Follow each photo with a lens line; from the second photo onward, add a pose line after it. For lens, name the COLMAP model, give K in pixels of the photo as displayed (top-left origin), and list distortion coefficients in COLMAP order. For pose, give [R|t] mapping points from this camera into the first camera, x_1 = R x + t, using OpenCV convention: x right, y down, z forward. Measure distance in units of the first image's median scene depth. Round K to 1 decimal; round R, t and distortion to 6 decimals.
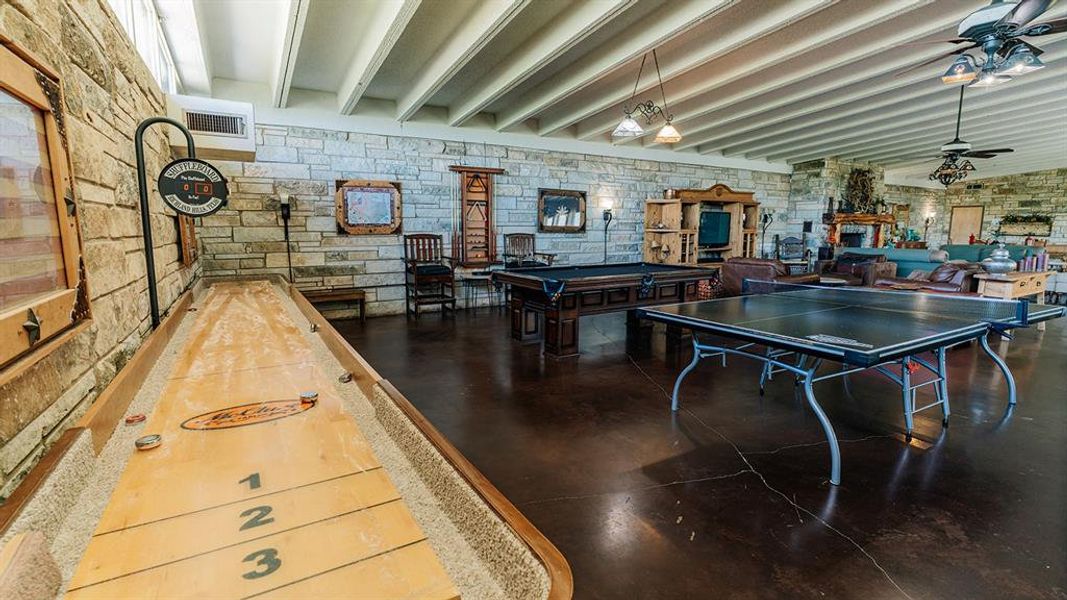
lens RADIAL K [[482.0, 0, 534.2], [0, 482.0, 298.3], [0, 0, 1]] dist [-0.012923, 0.004032]
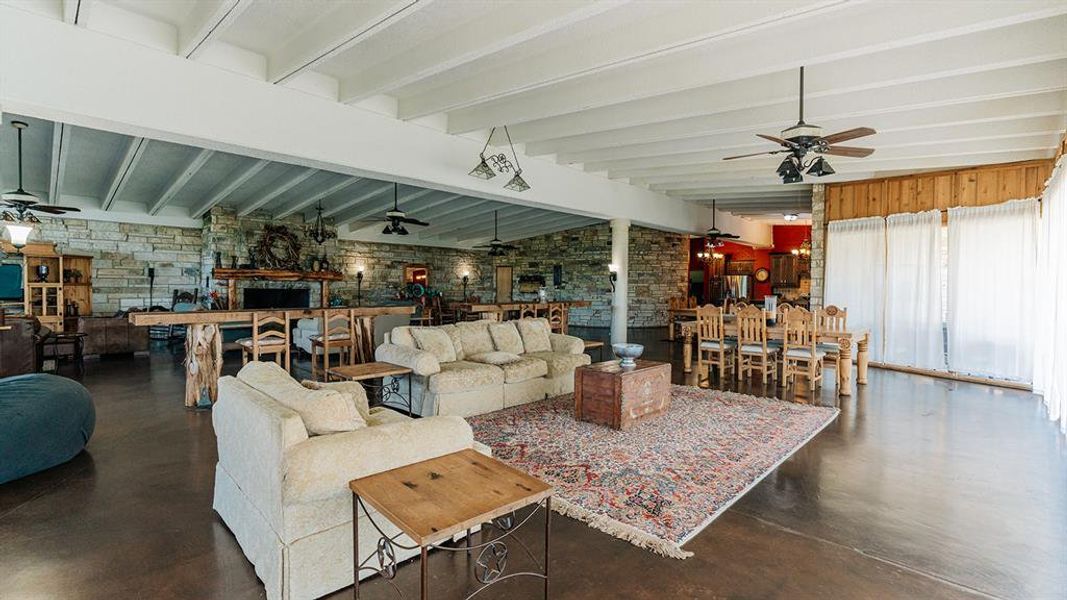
lens RADIAL K [[482.0, 0, 533.1], [0, 482.0, 297.9], [0, 0, 1]] dist [-0.012923, 0.004032]
pose [[0.969654, 0.007372, 0.244370, 1.293718], [0.021323, 0.993186, -0.114572, 0.011283], [-0.243549, 0.116306, 0.962890, -0.121633]]
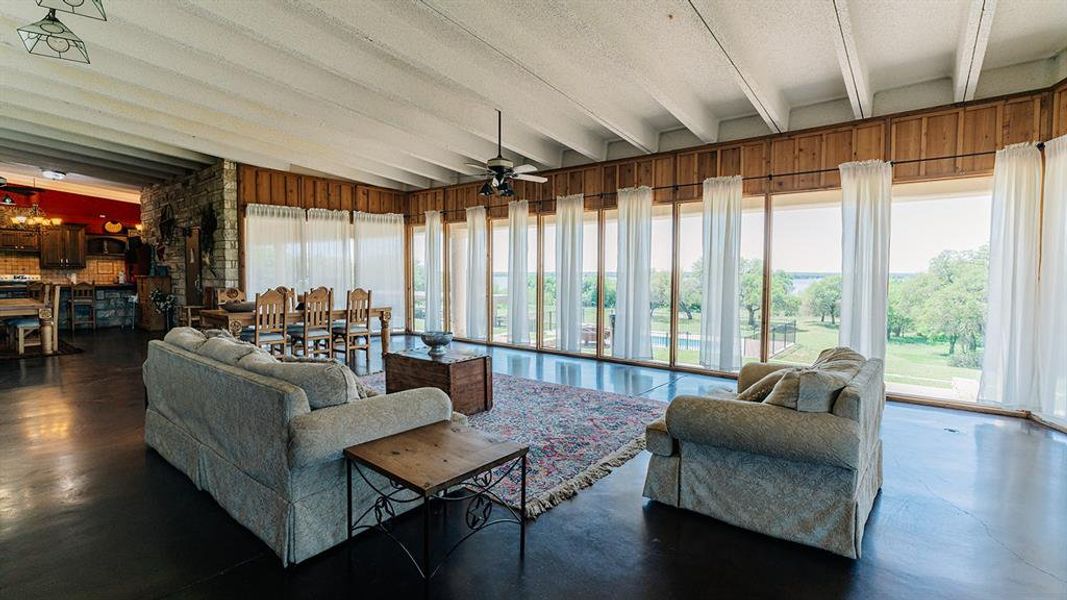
lens RADIAL K [[482.0, 0, 534.3], [0, 482.0, 296.9], [0, 0, 1]] dist [-0.012923, 0.004032]
pose [[-0.341035, -0.039769, 0.939209, 1.005022], [0.129717, 0.987556, 0.088917, -0.066602], [-0.931058, 0.152155, -0.331632, 0.461083]]
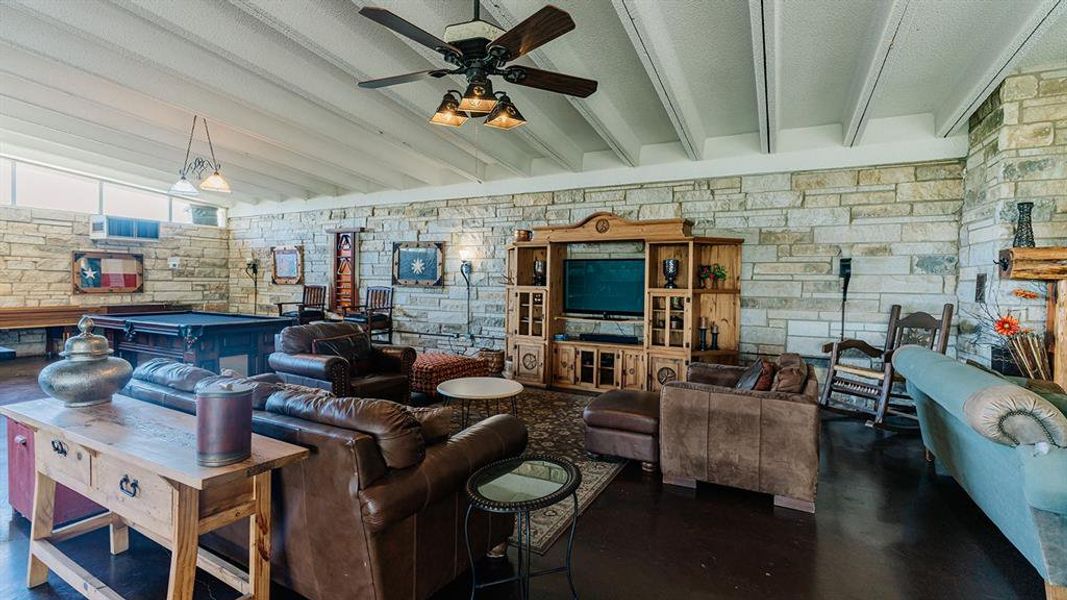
lens RADIAL K [[482.0, 0, 539.7], [0, 482.0, 295.2], [0, 0, 1]] dist [-0.012923, 0.004032]
pose [[0.526003, 0.030664, -0.849929, 0.938045], [-0.137507, 0.989268, -0.049409, -0.104293], [0.839293, 0.142860, 0.524575, 0.694322]]
